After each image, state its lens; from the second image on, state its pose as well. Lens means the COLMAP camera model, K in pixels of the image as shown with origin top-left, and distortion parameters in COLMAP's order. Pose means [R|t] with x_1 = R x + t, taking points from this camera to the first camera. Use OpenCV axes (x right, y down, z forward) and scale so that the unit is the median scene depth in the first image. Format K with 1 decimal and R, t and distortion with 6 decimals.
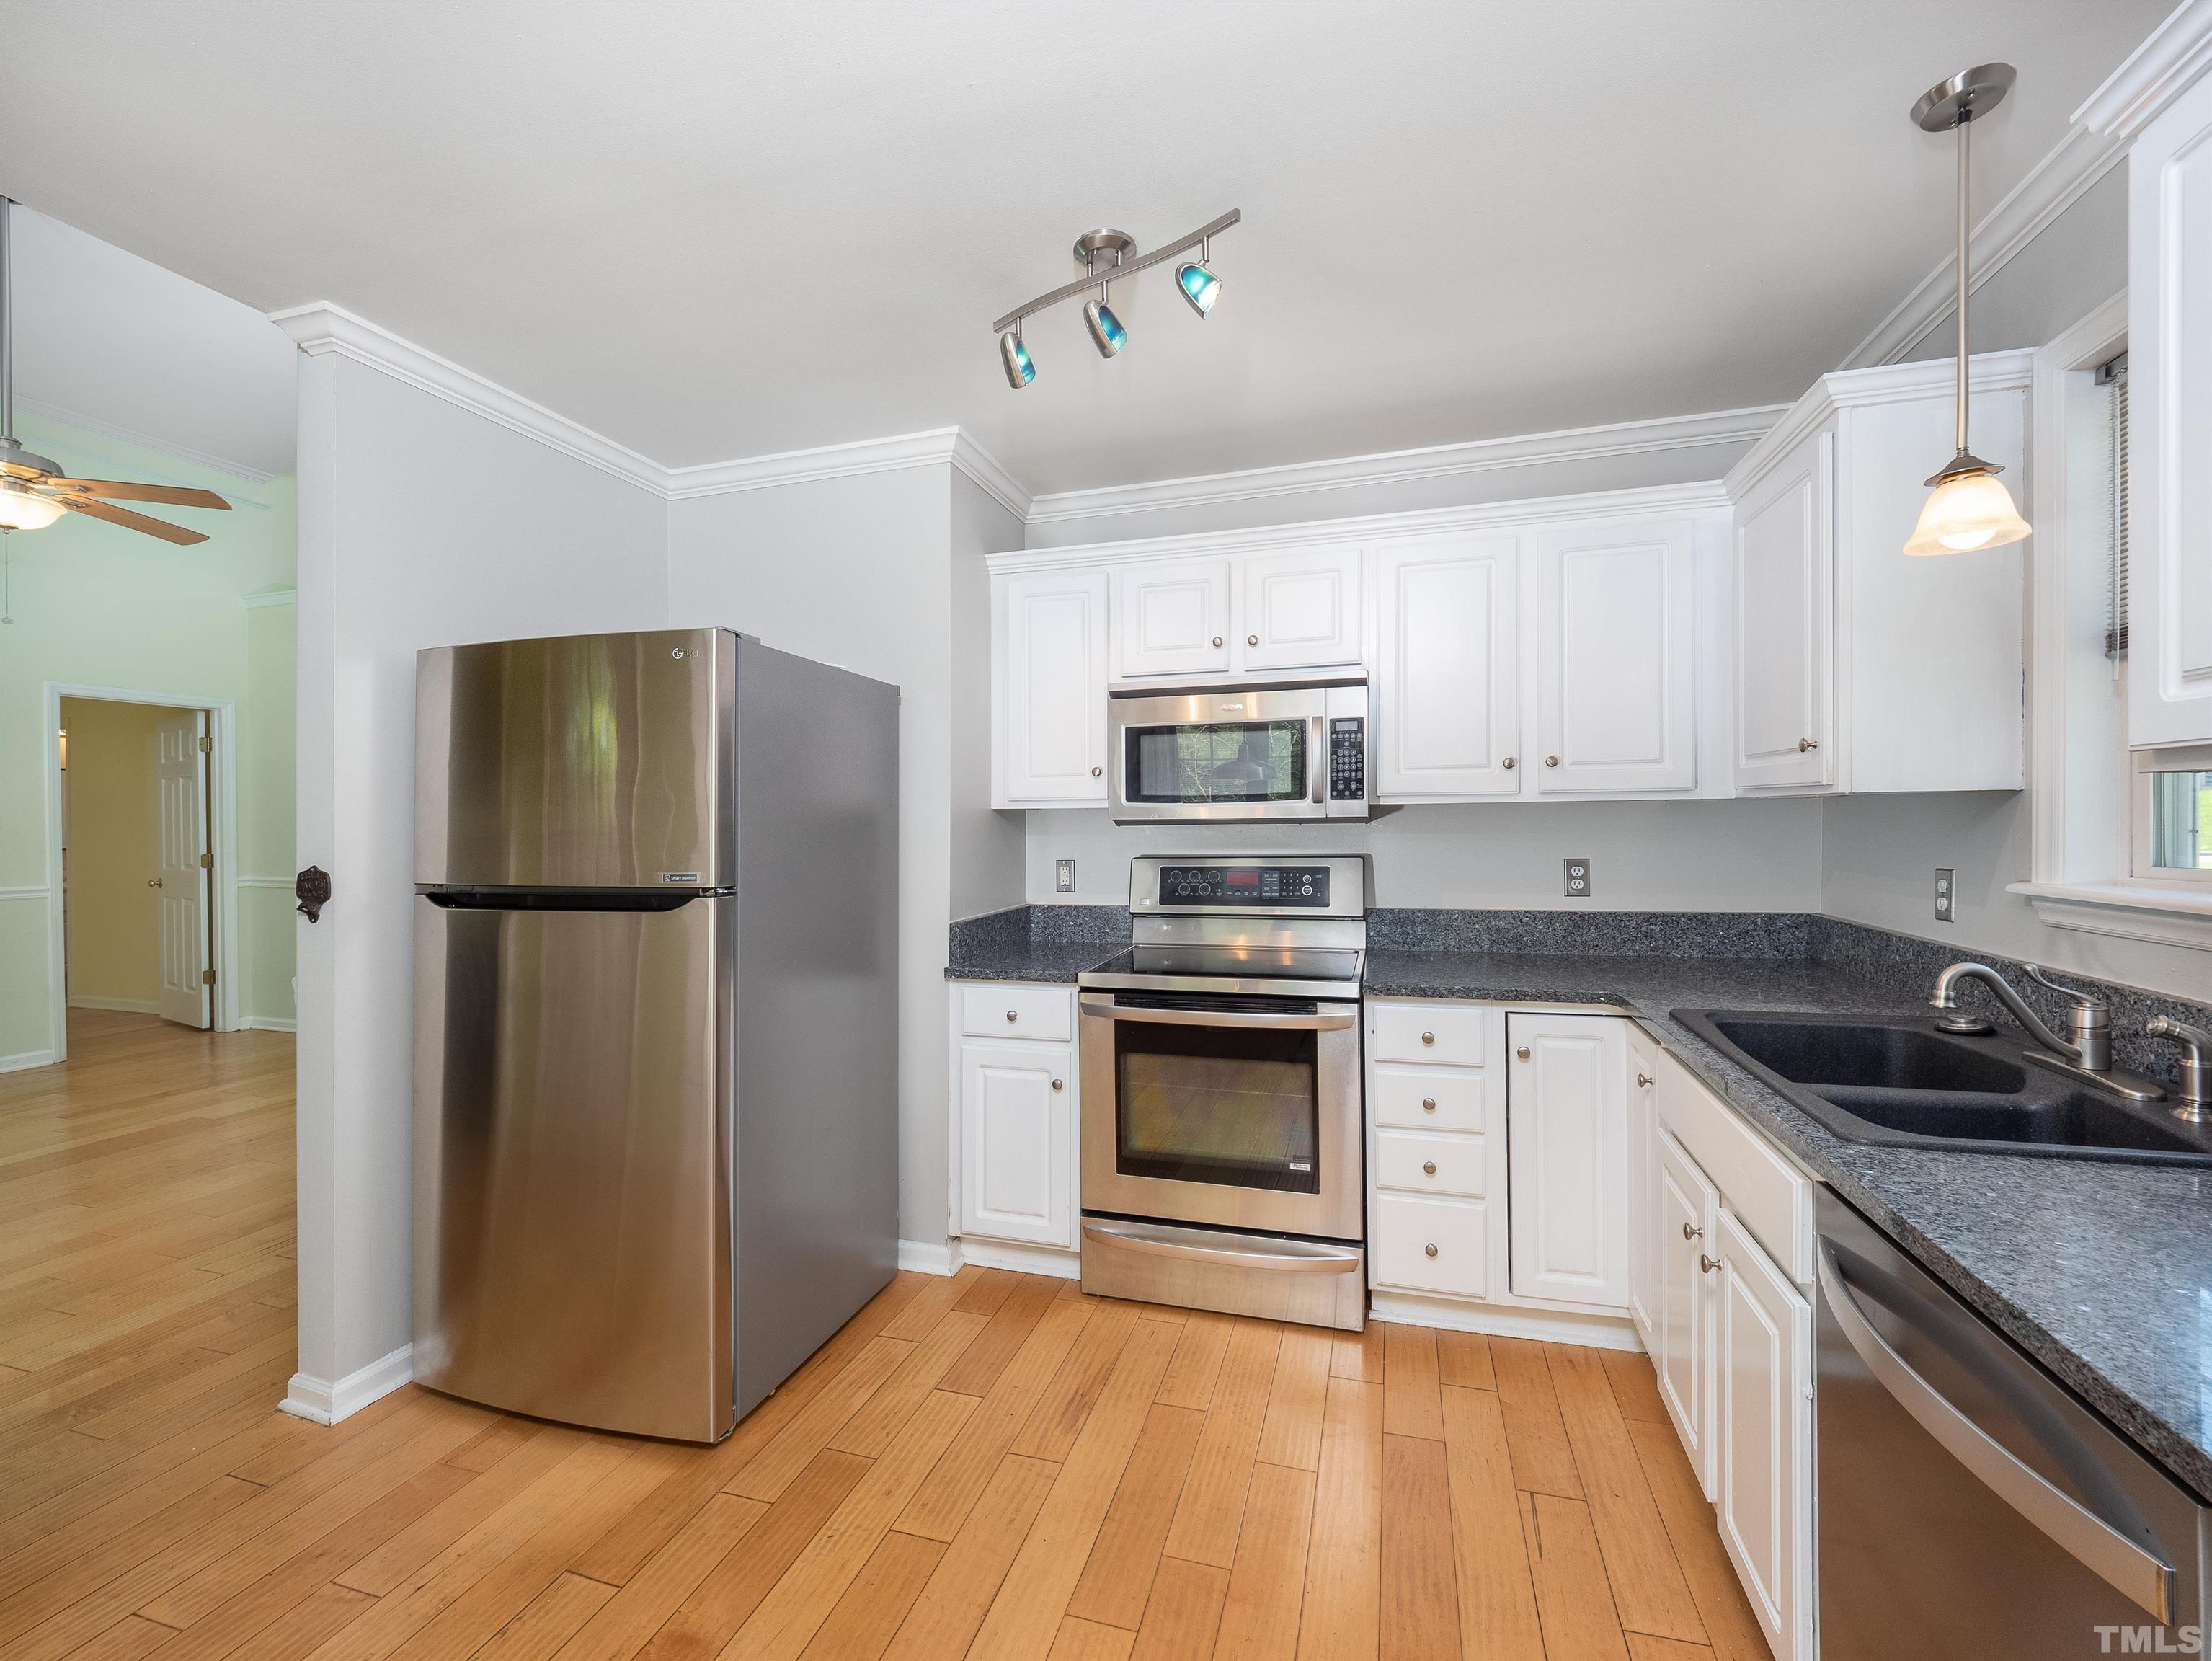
lens RADIAL K [[955.0, 0, 1102.9], [0, 955.0, 824.4], [0, 0, 1]] dist [0.003228, -0.000145]
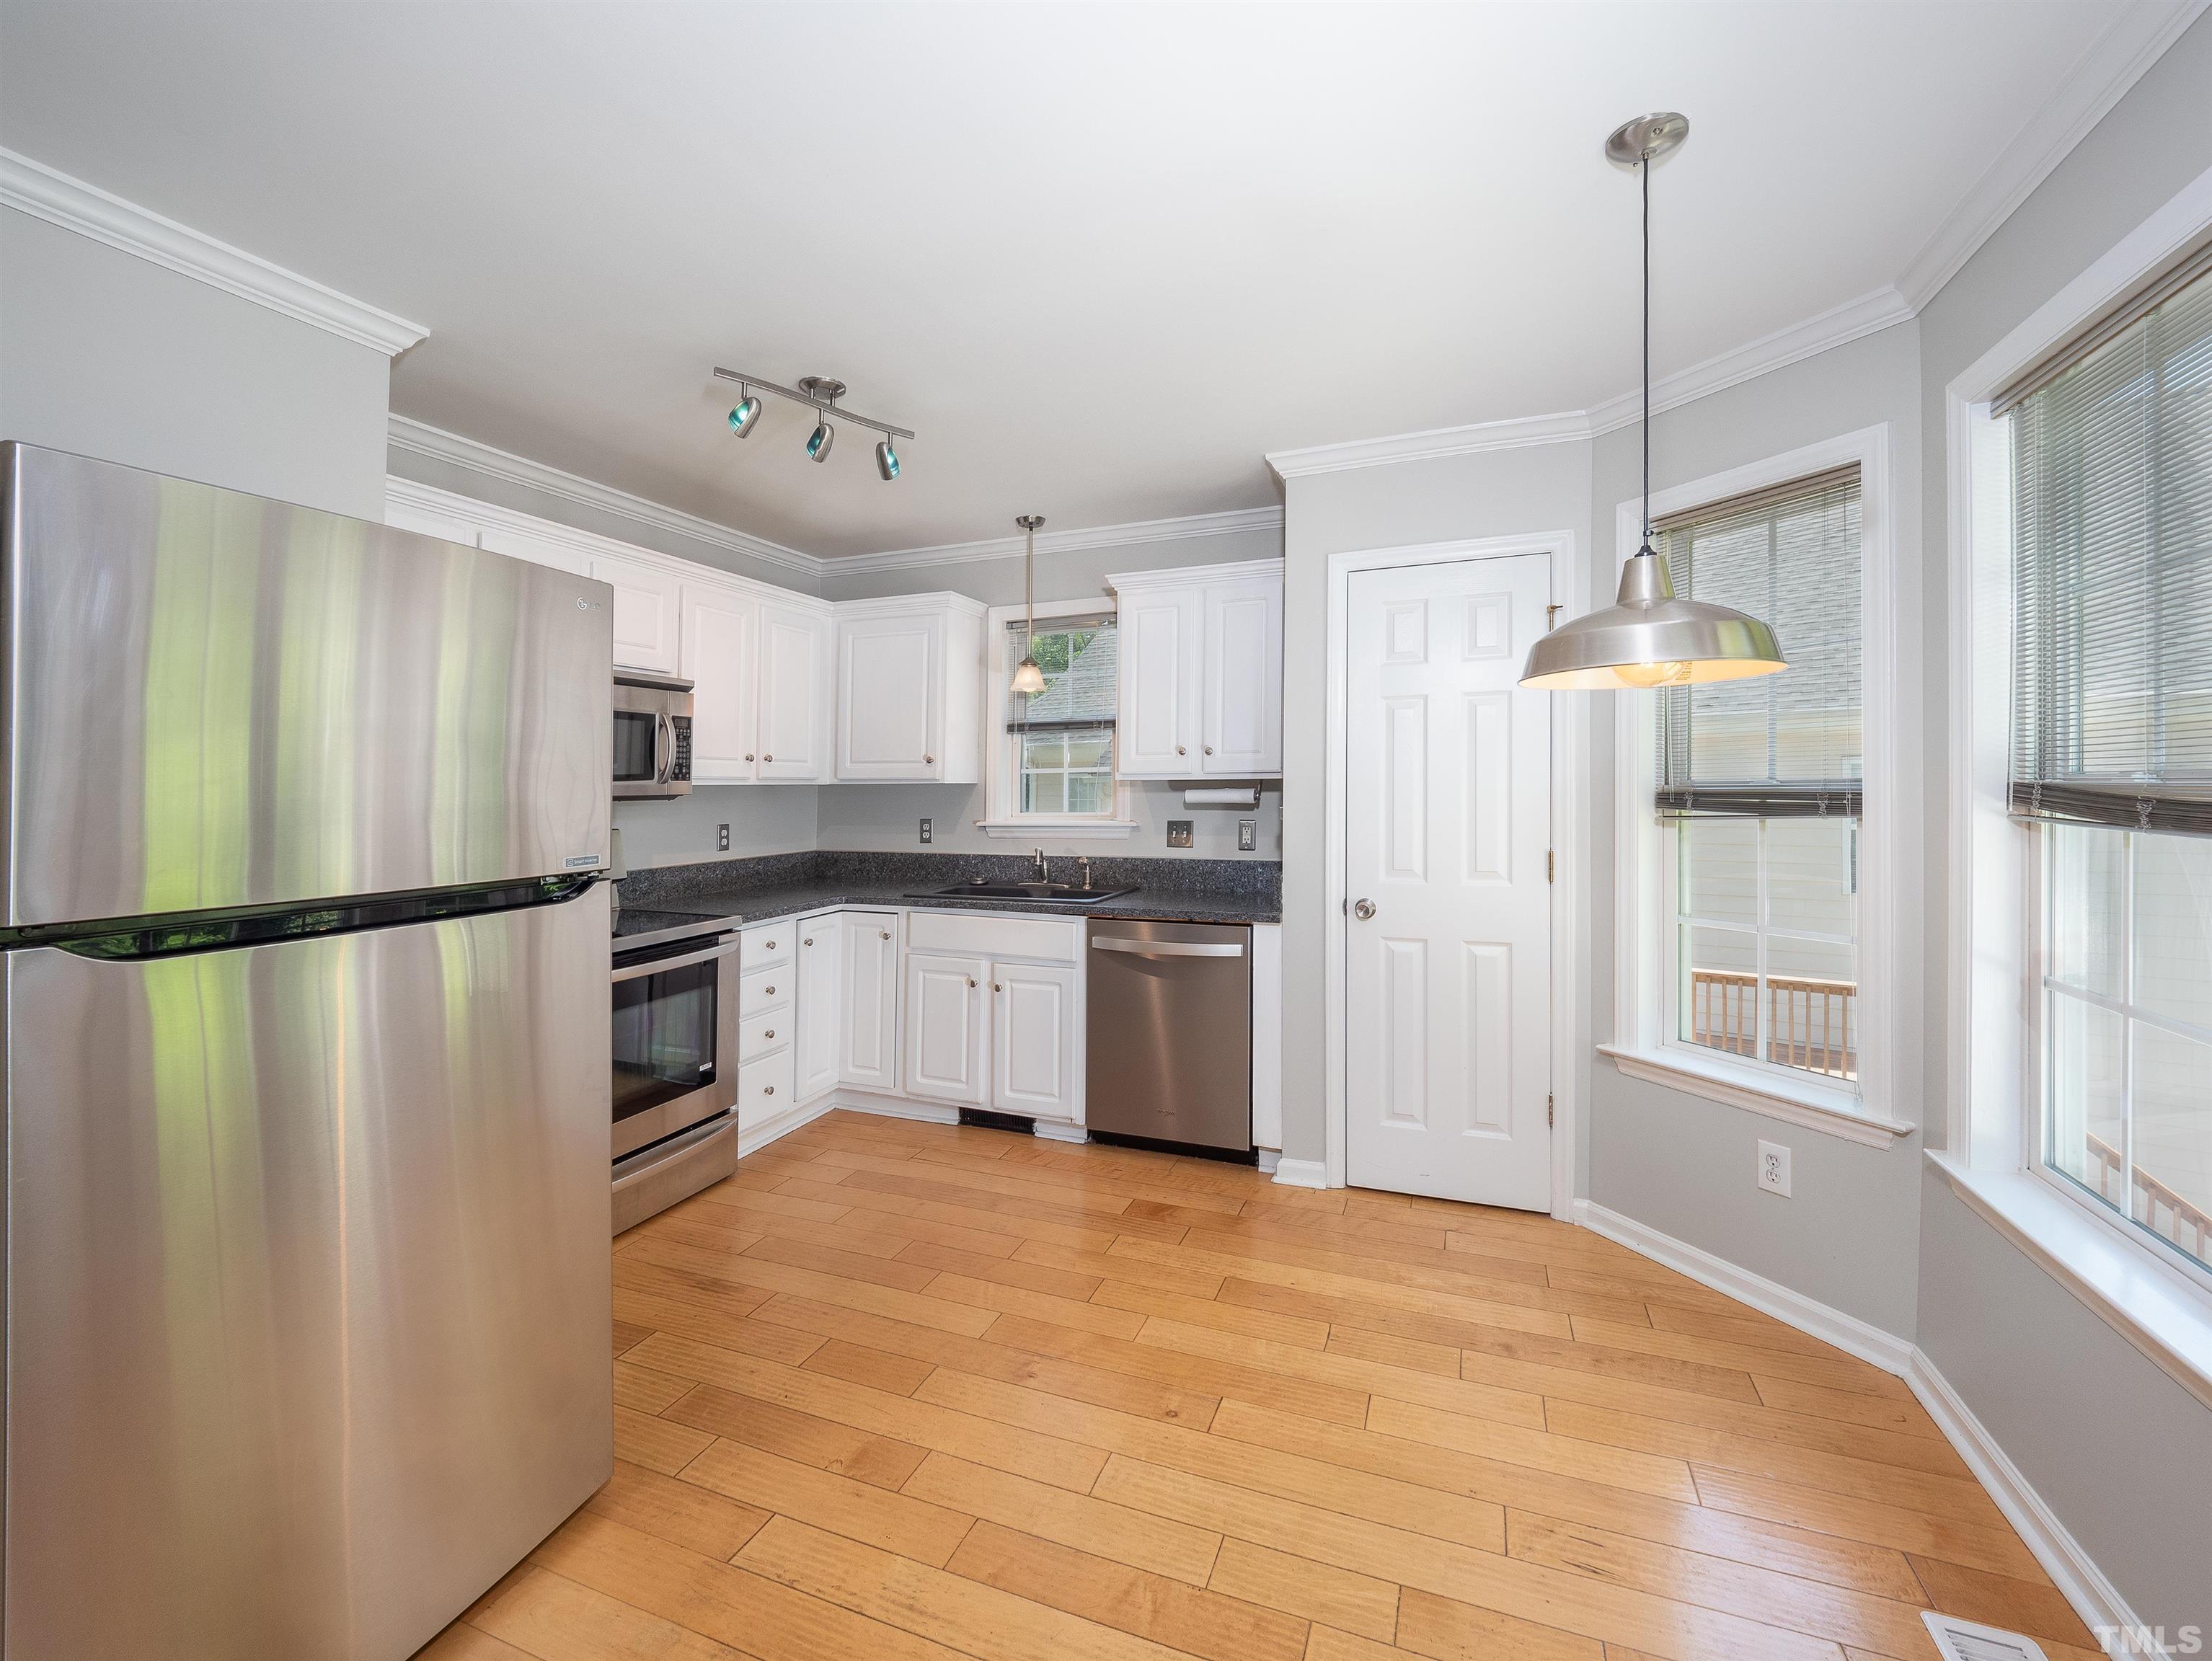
lens RADIAL K [[954.9, 0, 1103.2], [0, 954.9, 822.0], [0, 0, 1]] dist [0.003228, -0.000145]
pose [[0.067448, -0.026349, 0.997375, -1.037092], [0.009800, 0.999621, 0.025745, 0.001278], [-0.997675, 0.008037, 0.067681, 0.379203]]
